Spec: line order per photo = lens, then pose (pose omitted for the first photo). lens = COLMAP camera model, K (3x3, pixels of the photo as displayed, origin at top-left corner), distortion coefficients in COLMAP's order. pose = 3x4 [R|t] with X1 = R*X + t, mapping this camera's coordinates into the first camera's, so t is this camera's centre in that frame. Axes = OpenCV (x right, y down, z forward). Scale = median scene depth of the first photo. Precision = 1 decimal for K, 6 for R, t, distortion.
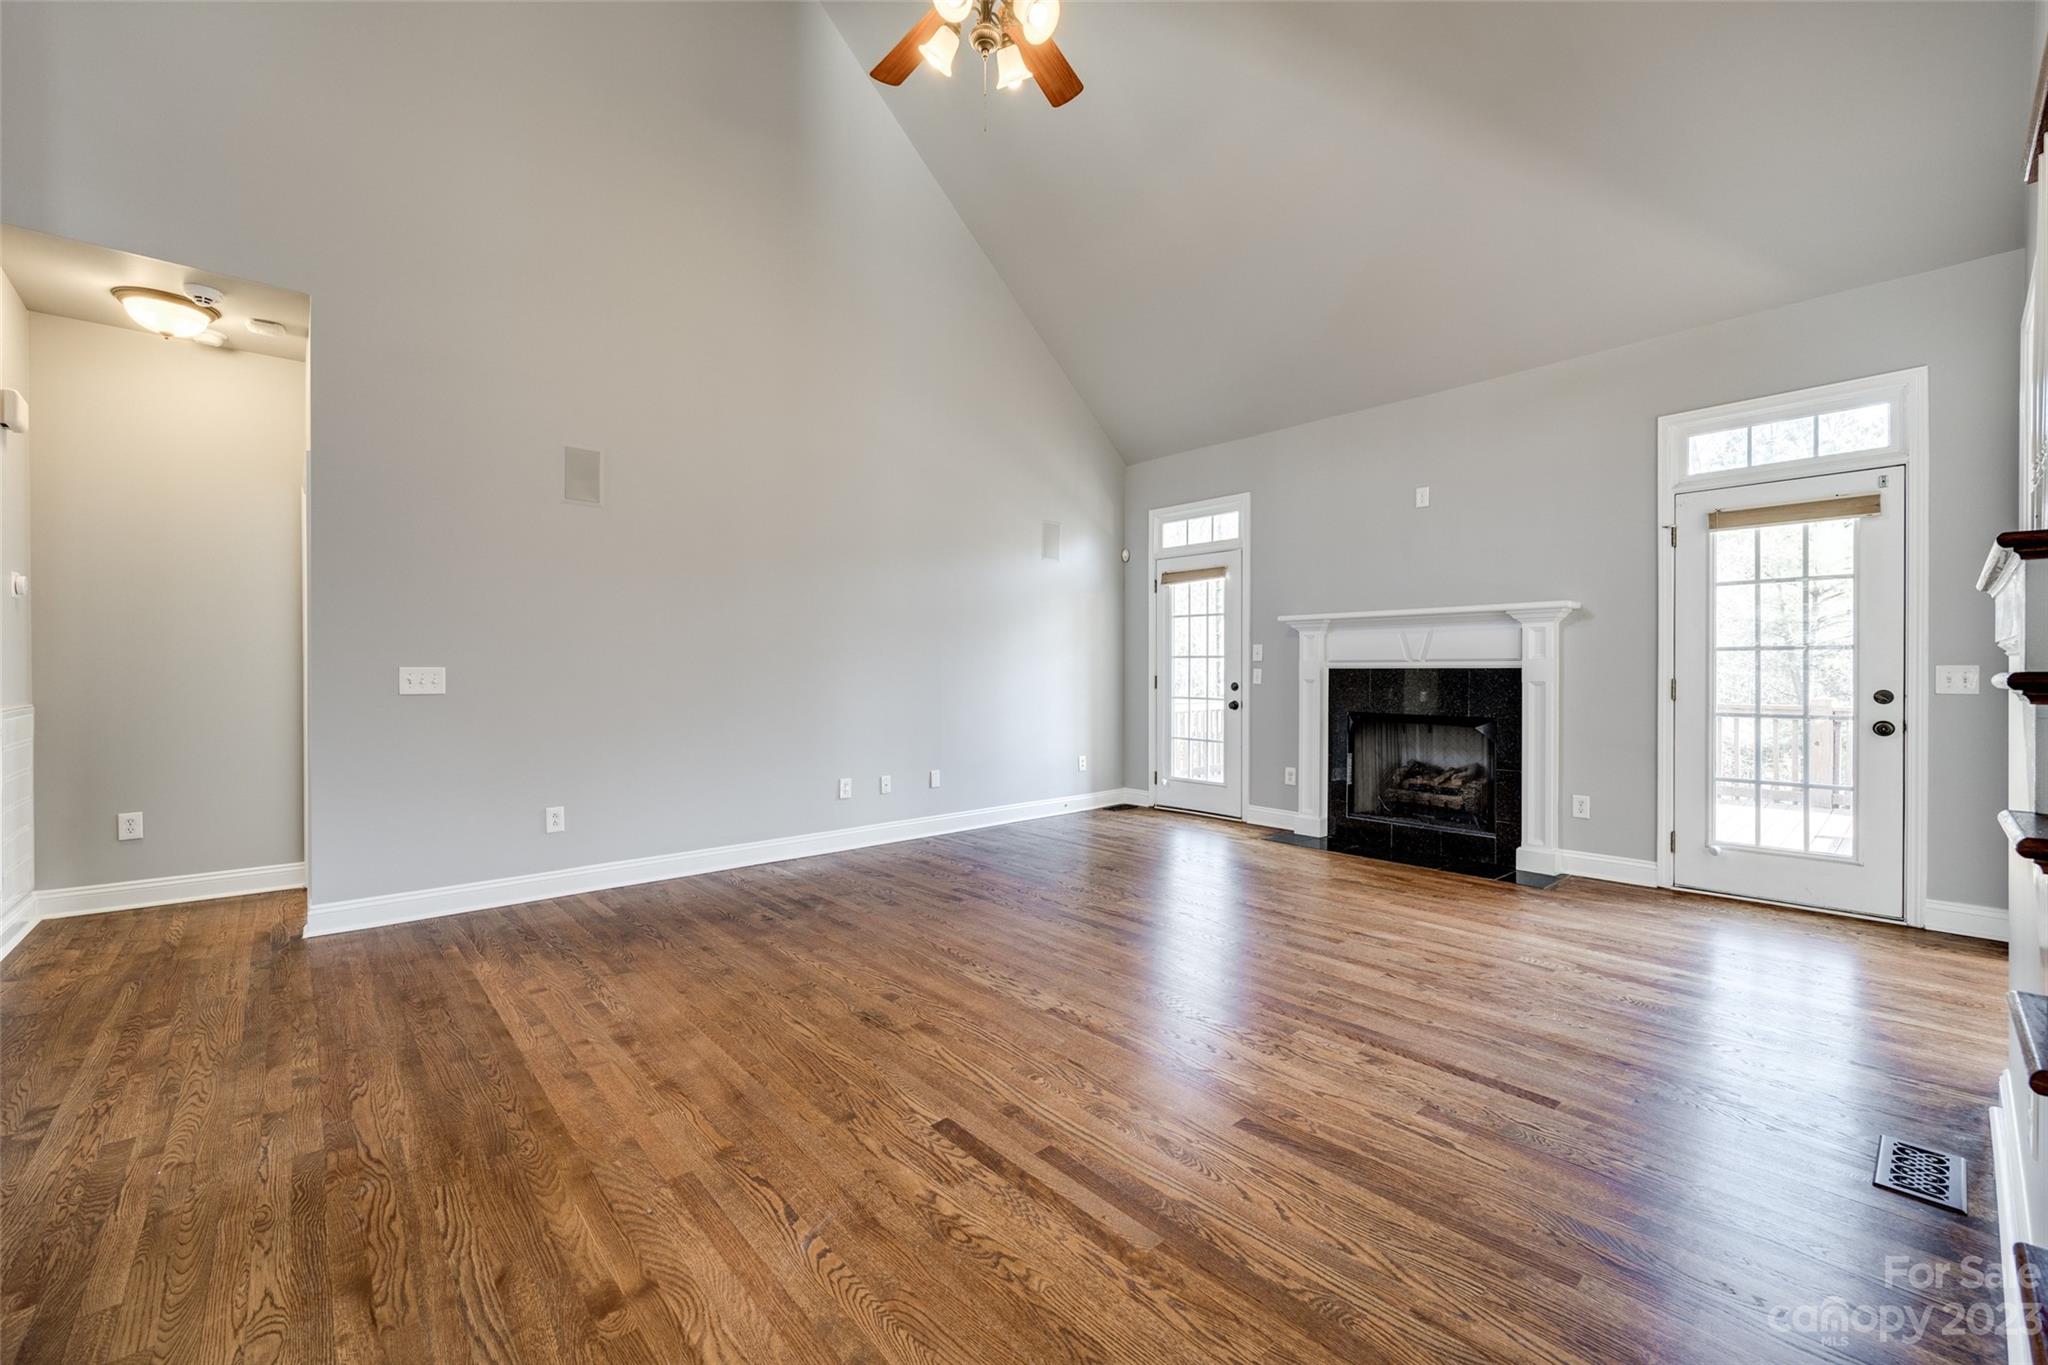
lens RADIAL K [[826.5, 0, 1007.1], [0, 826.5, 661.2], [0, 0, 1]] dist [-0.001962, -0.000561]
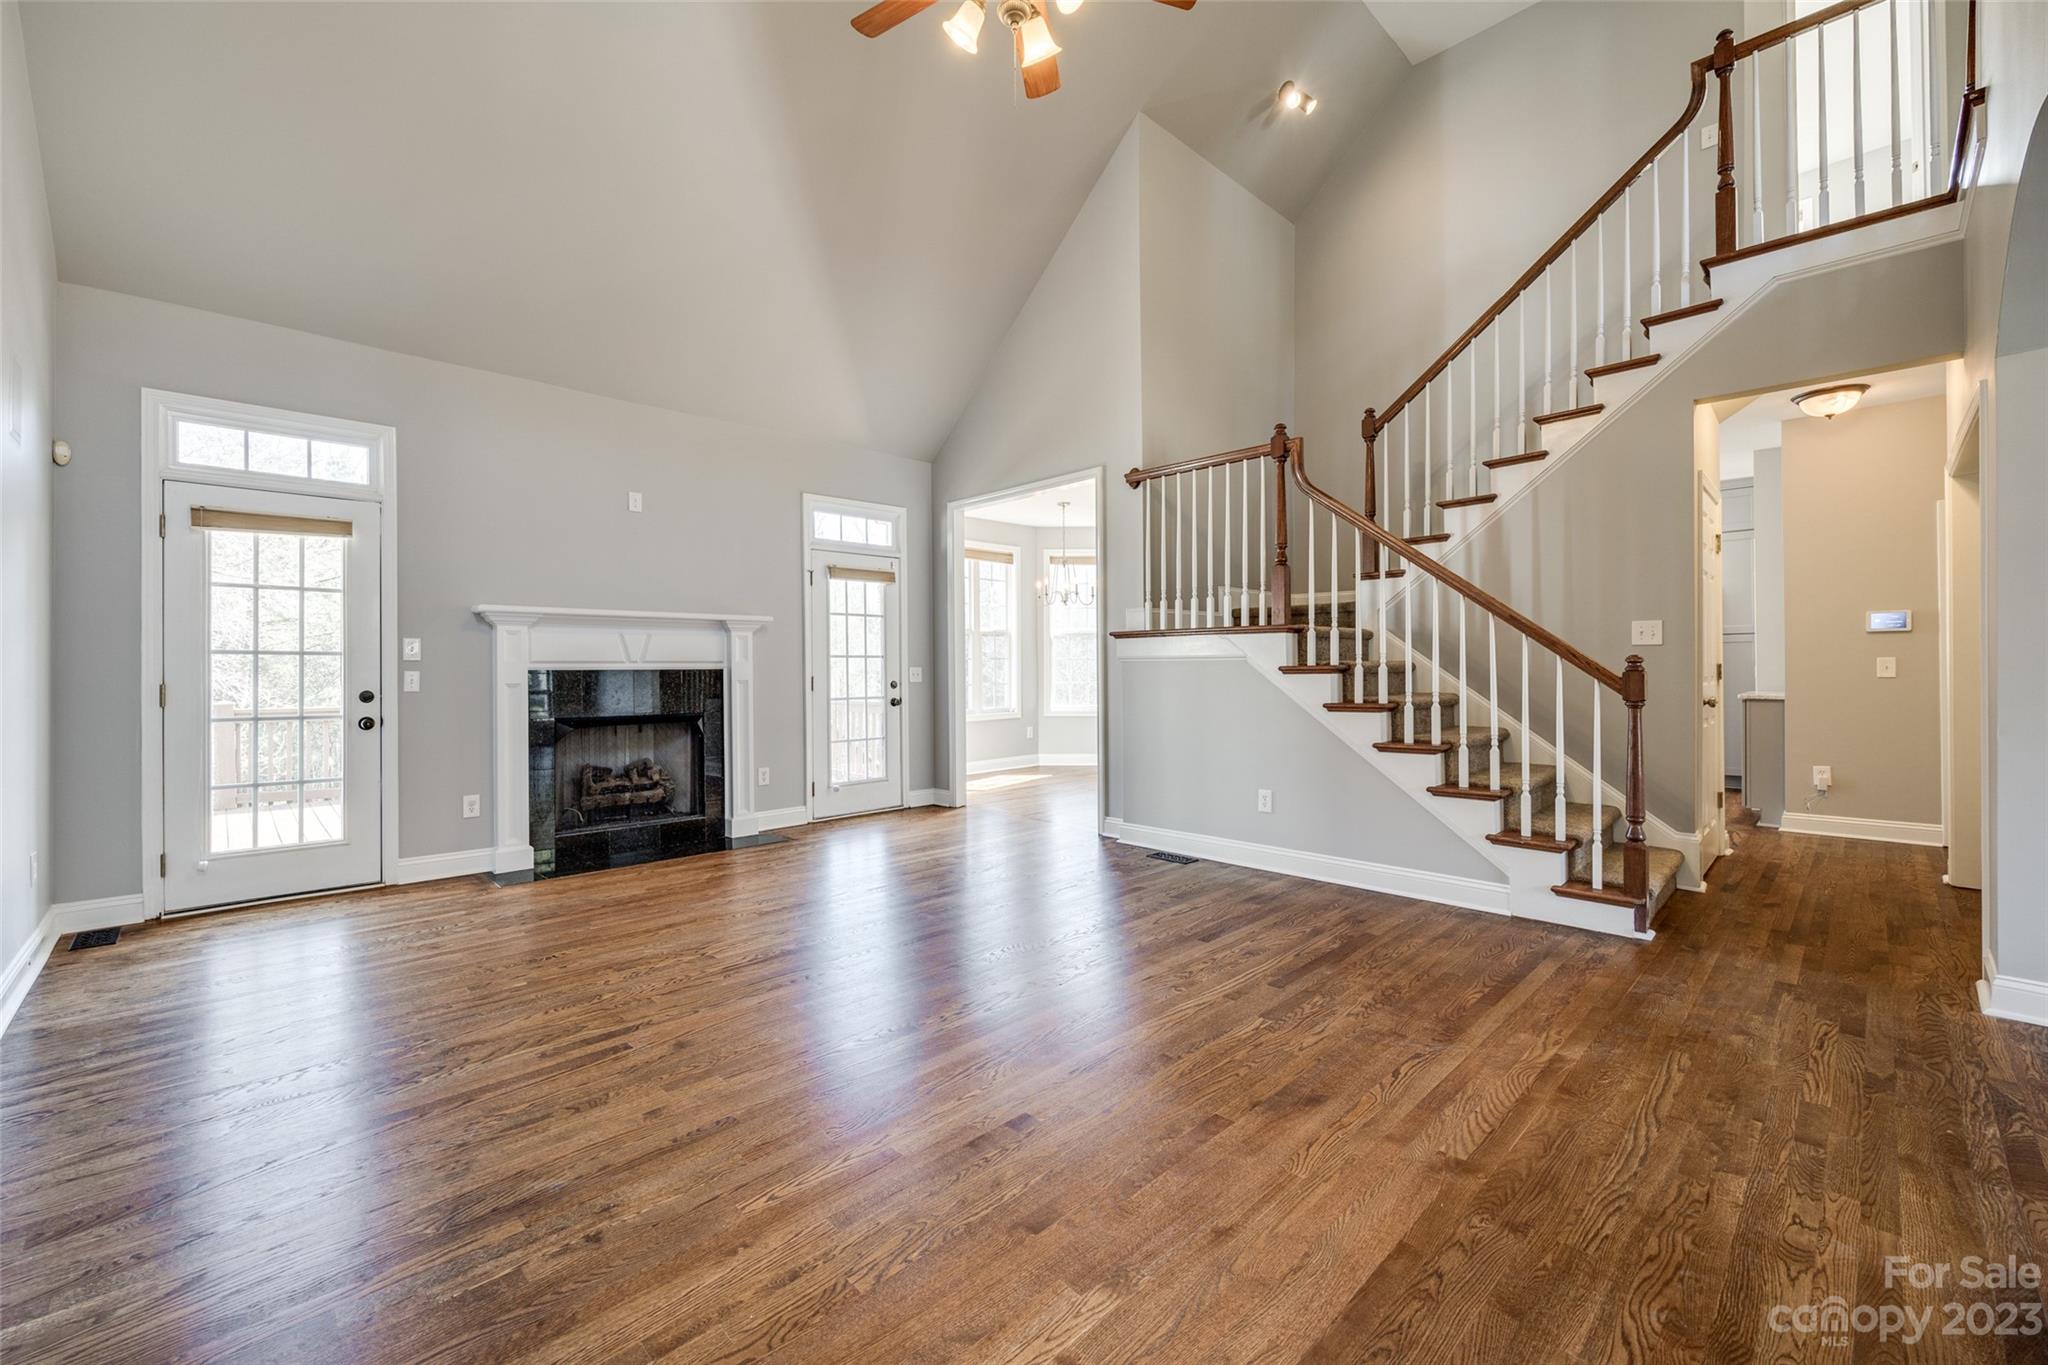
lens RADIAL K [[826.5, 0, 1017.3], [0, 826.5, 673.3], [0, 0, 1]] dist [-0.001962, -0.000561]
pose [[-0.052253, -0.005508, 0.998619, -0.571709], [-0.003605, 0.999979, 0.005327, 0.006118], [-0.998627, -0.003322, -0.052272, 0.618362]]
